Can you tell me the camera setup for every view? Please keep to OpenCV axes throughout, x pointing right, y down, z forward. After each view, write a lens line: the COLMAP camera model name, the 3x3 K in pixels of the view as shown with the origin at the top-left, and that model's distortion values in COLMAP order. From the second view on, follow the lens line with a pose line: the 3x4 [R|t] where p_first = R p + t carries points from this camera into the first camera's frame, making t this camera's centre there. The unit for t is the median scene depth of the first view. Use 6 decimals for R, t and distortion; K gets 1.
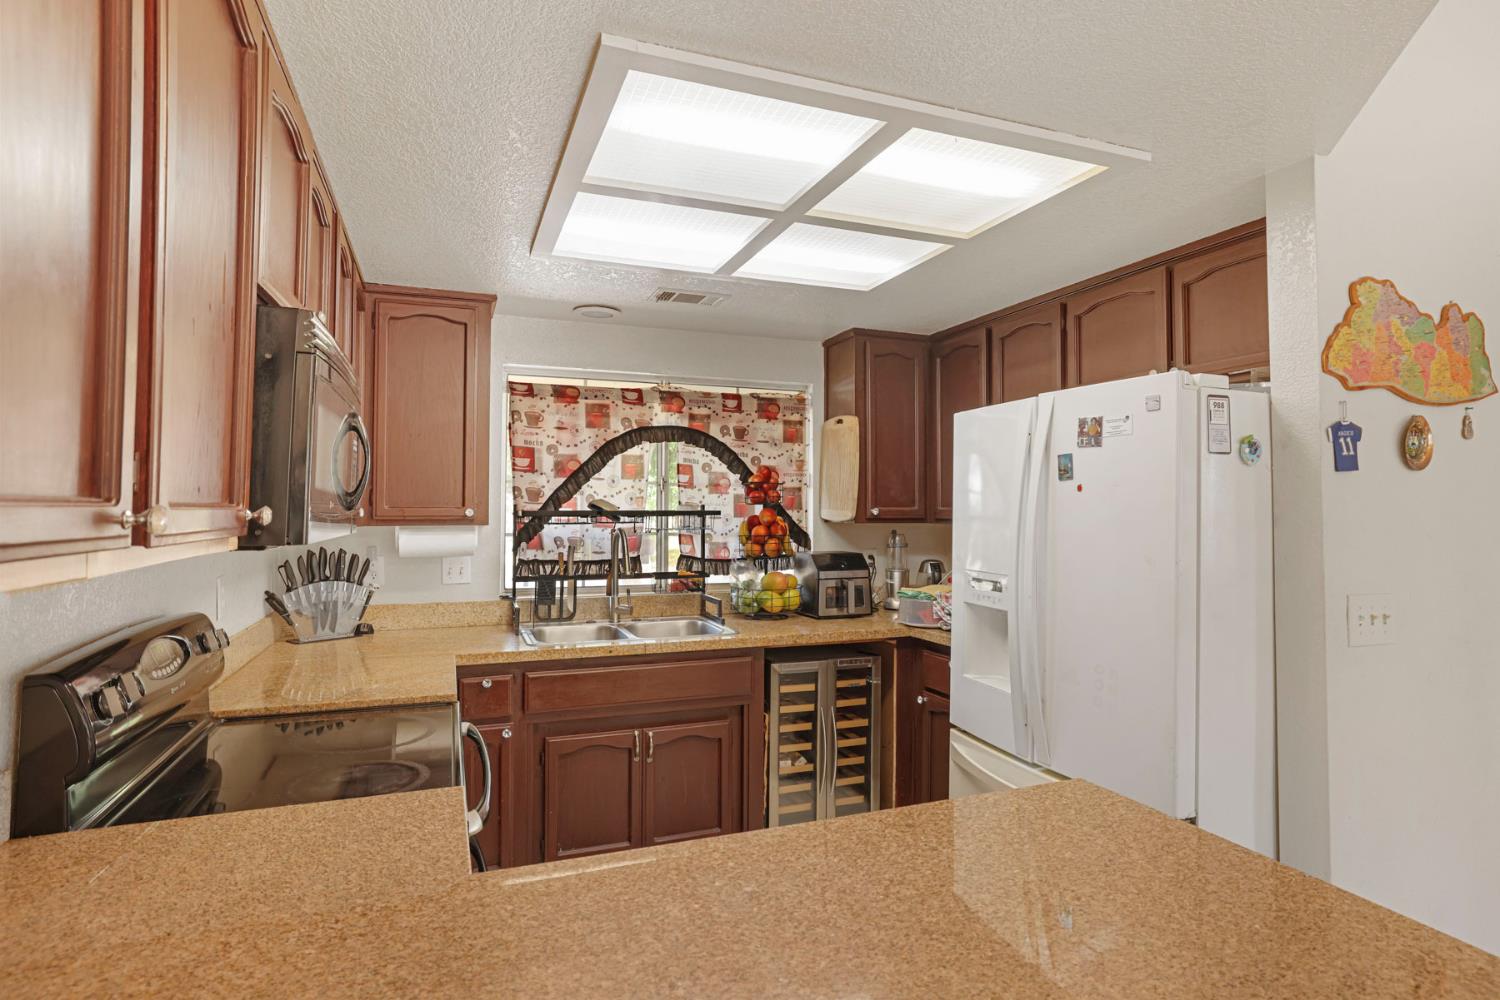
lens RADIAL K [[782.4, 0, 746.2], [0, 782.4, 494.3], [0, 0, 1]] dist [-0.022508, 0.001387]
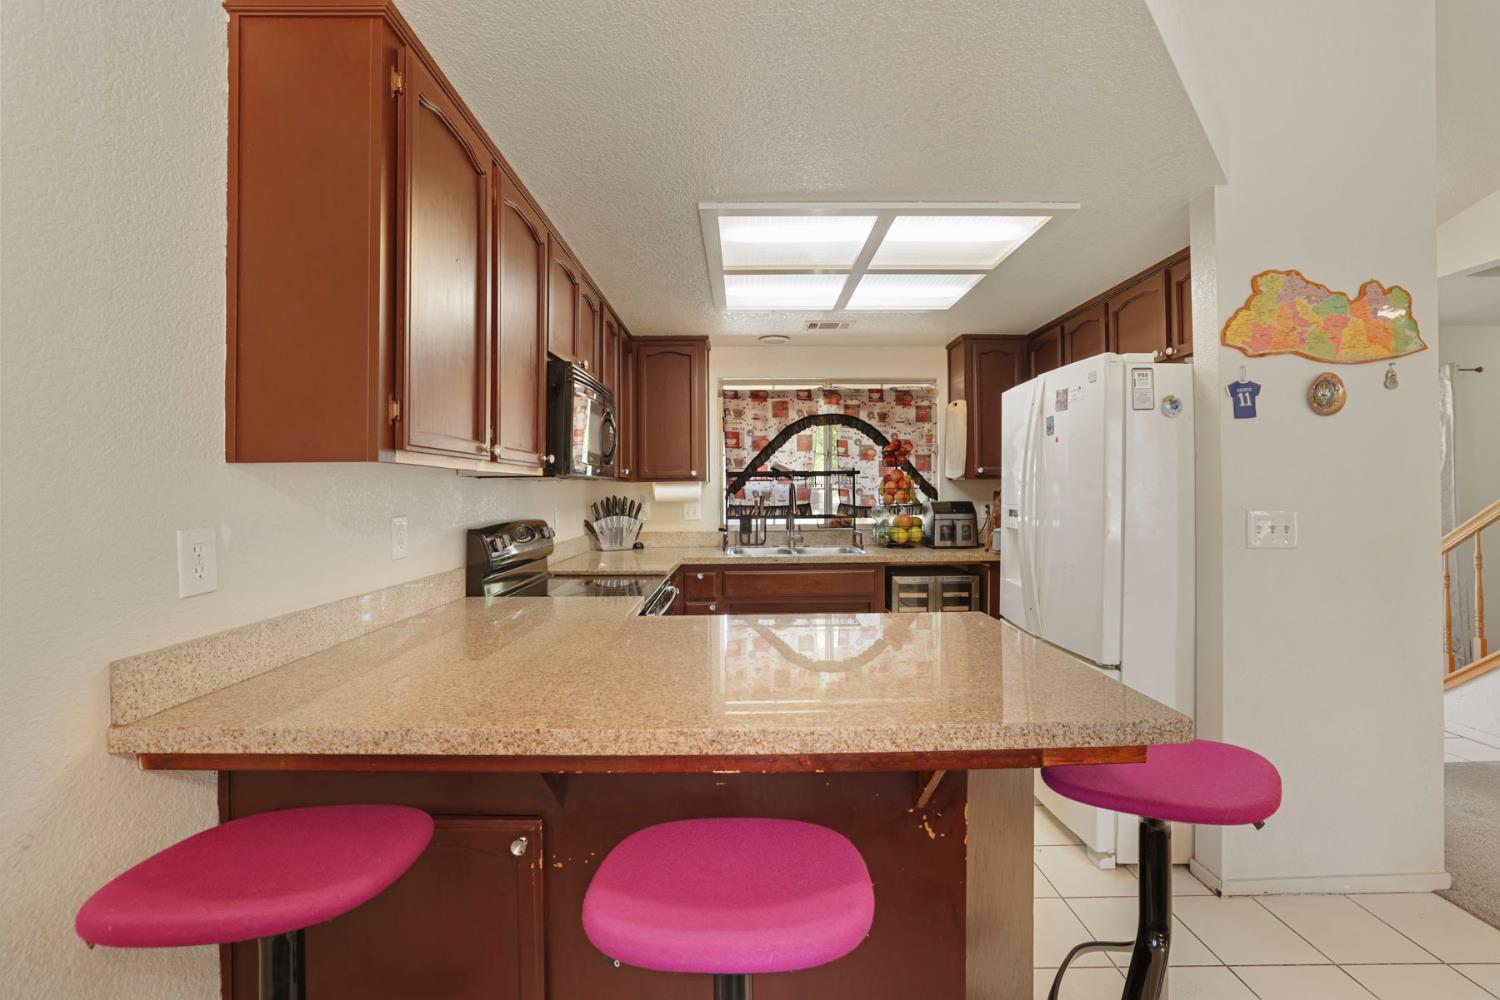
lens RADIAL K [[639.6, 0, 750.1], [0, 639.6, 490.9], [0, 0, 1]] dist [-0.050630, 0.014979]
pose [[0.937755, -0.009197, -0.347175, 0.181588], [0.016190, 0.999720, 0.017247, 0.033912], [0.346919, -0.021795, 0.937642, -0.168056]]
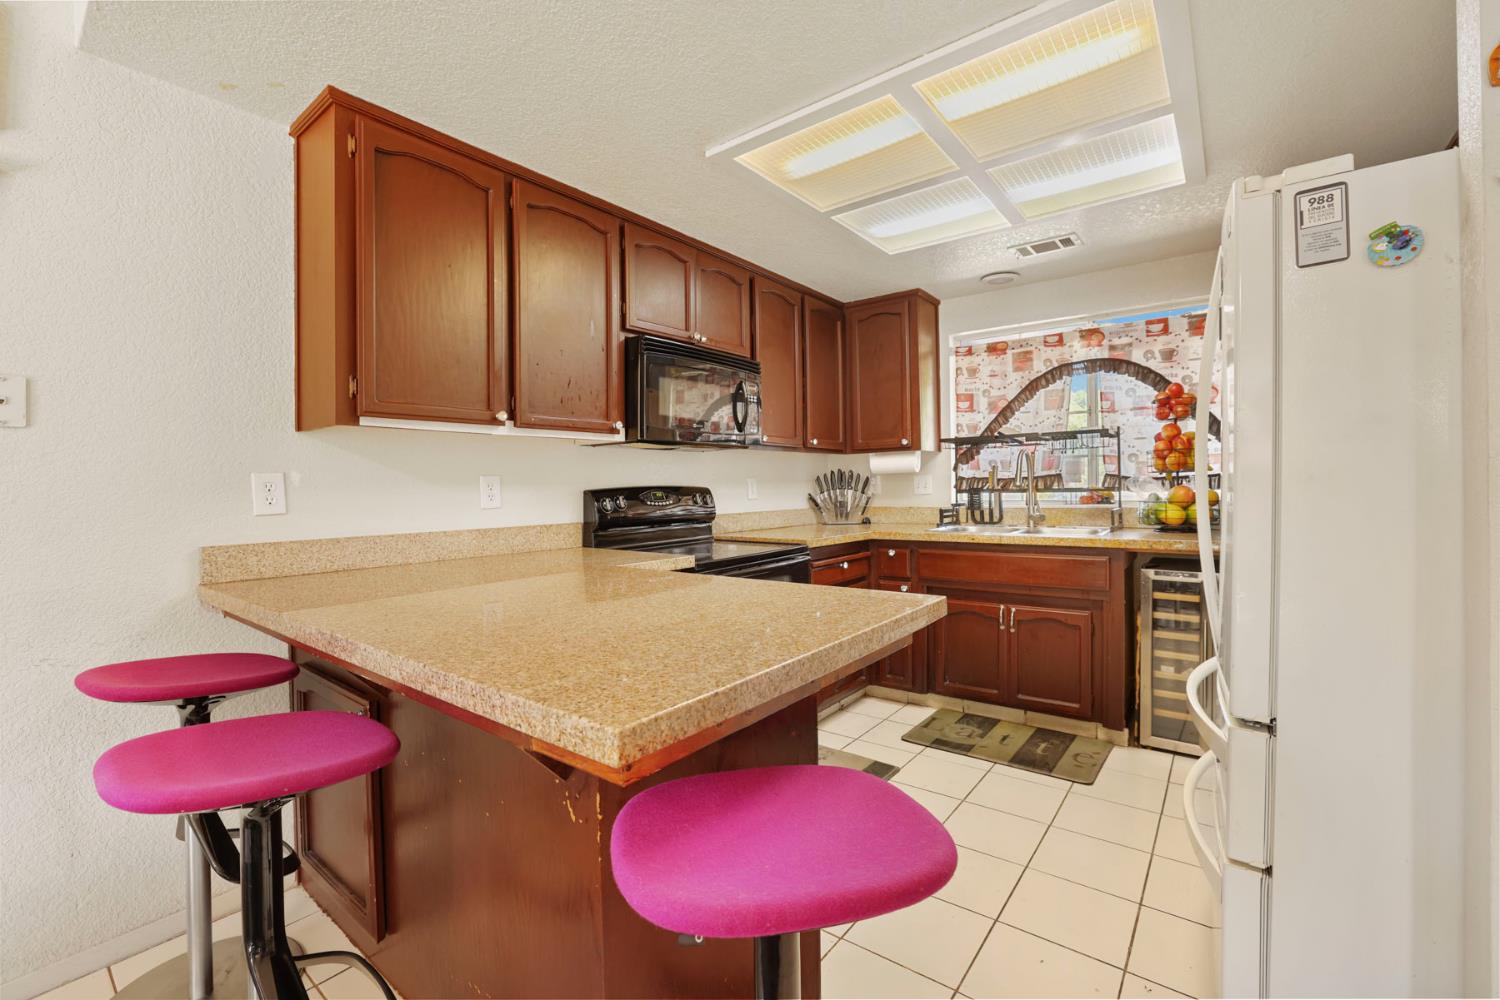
lens RADIAL K [[639.6, 0, 750.1], [0, 639.6, 490.9], [0, 0, 1]] dist [-0.050630, 0.014979]
pose [[0.521495, -0.005296, -0.853238, 0.448620], [0.035168, 0.999264, 0.015292, 0.075863], [0.852529, -0.037981, 0.521298, 0.107809]]
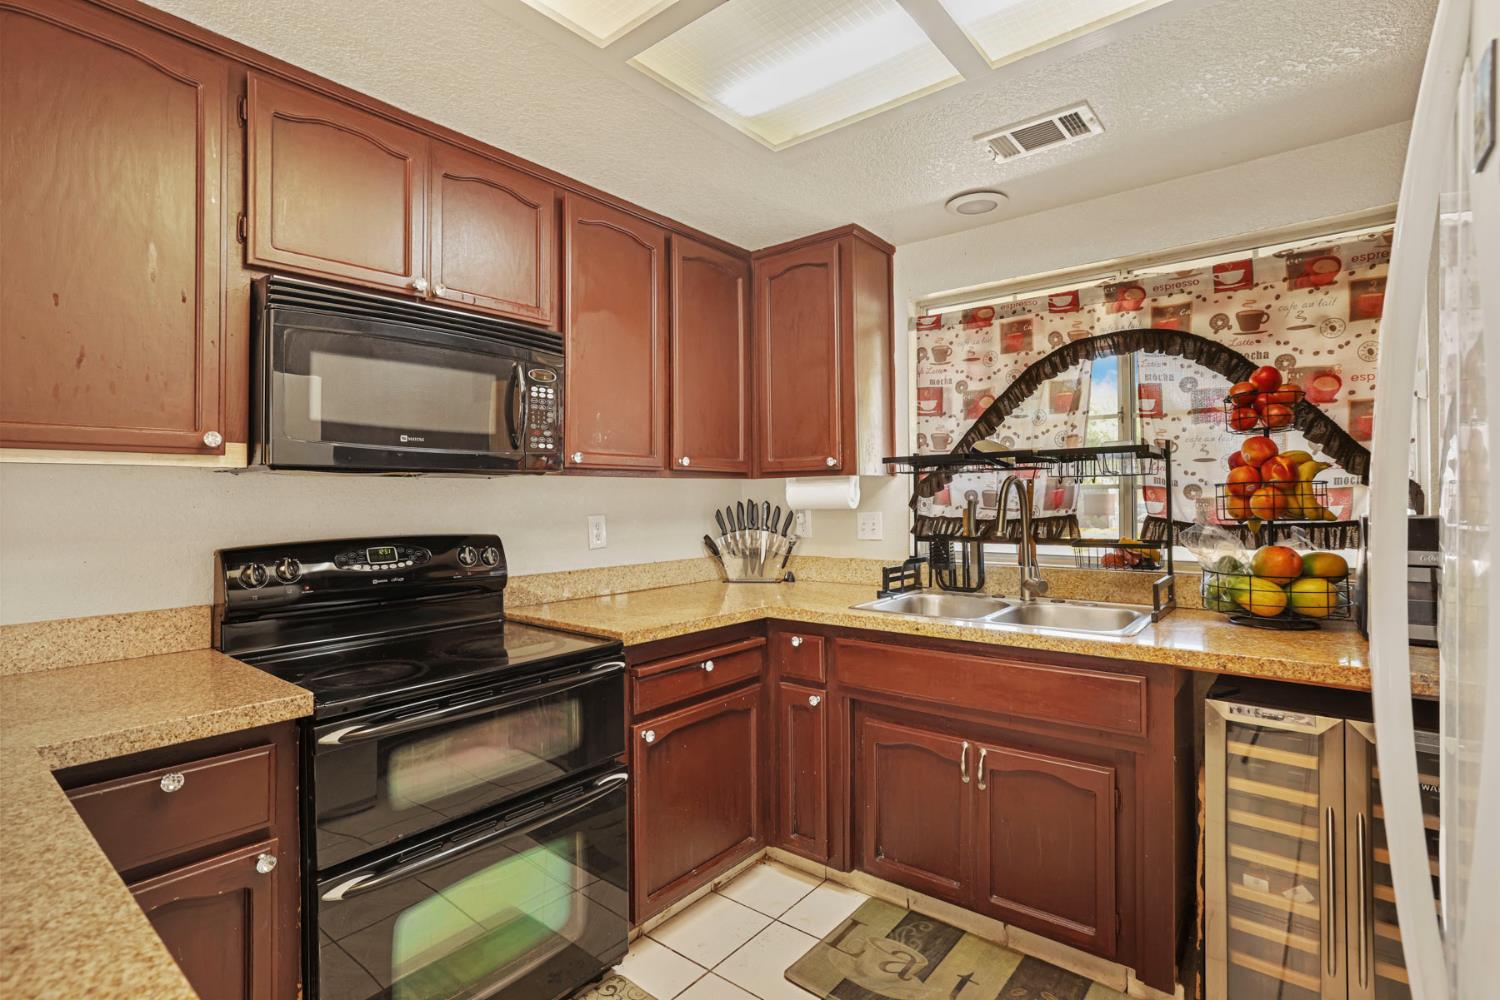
lens RADIAL K [[715.3, 0, 749.2], [0, 715.3, 489.5], [0, 0, 1]] dist [-0.041404, 0.021014]
pose [[0.502160, -0.017241, -0.864603, 0.297901], [0.027656, 0.999610, -0.003870, 0.050156], [0.864332, -0.021968, 0.502441, 0.416812]]
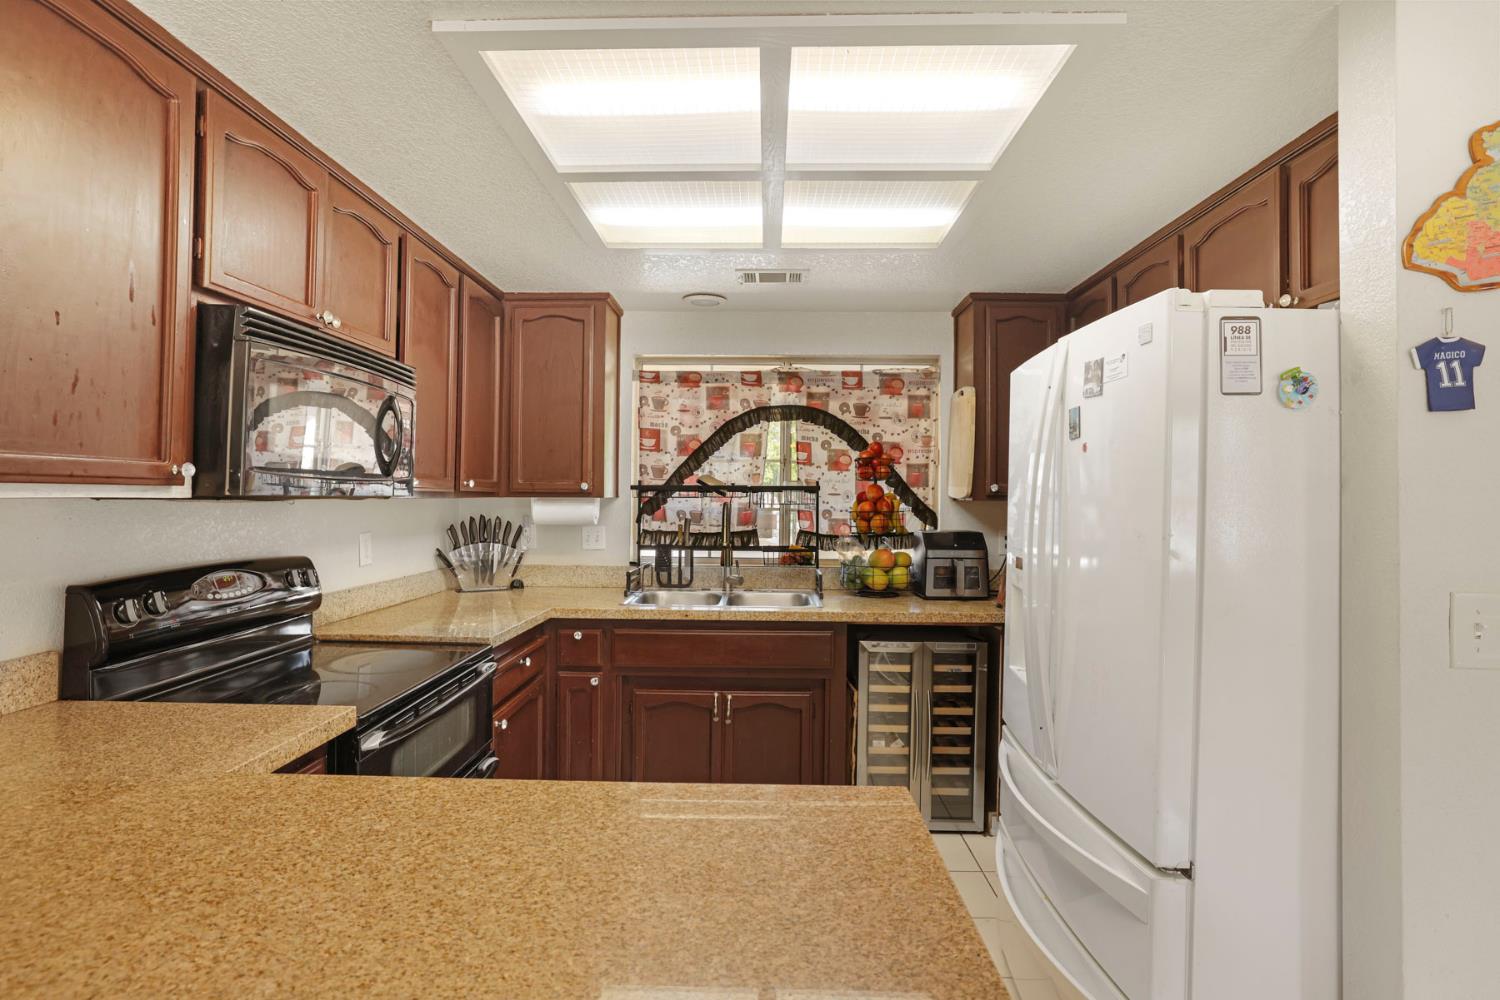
lens RADIAL K [[728.1, 0, 748.4], [0, 728.1, 491.7], [0, 0, 1]] dist [-0.043547, 0.021981]
pose [[0.925527, 0.002801, -0.378672, 0.232644], [0.001014, 0.999951, 0.009876, 0.018540], [0.378681, -0.009525, 0.925478, 0.095054]]
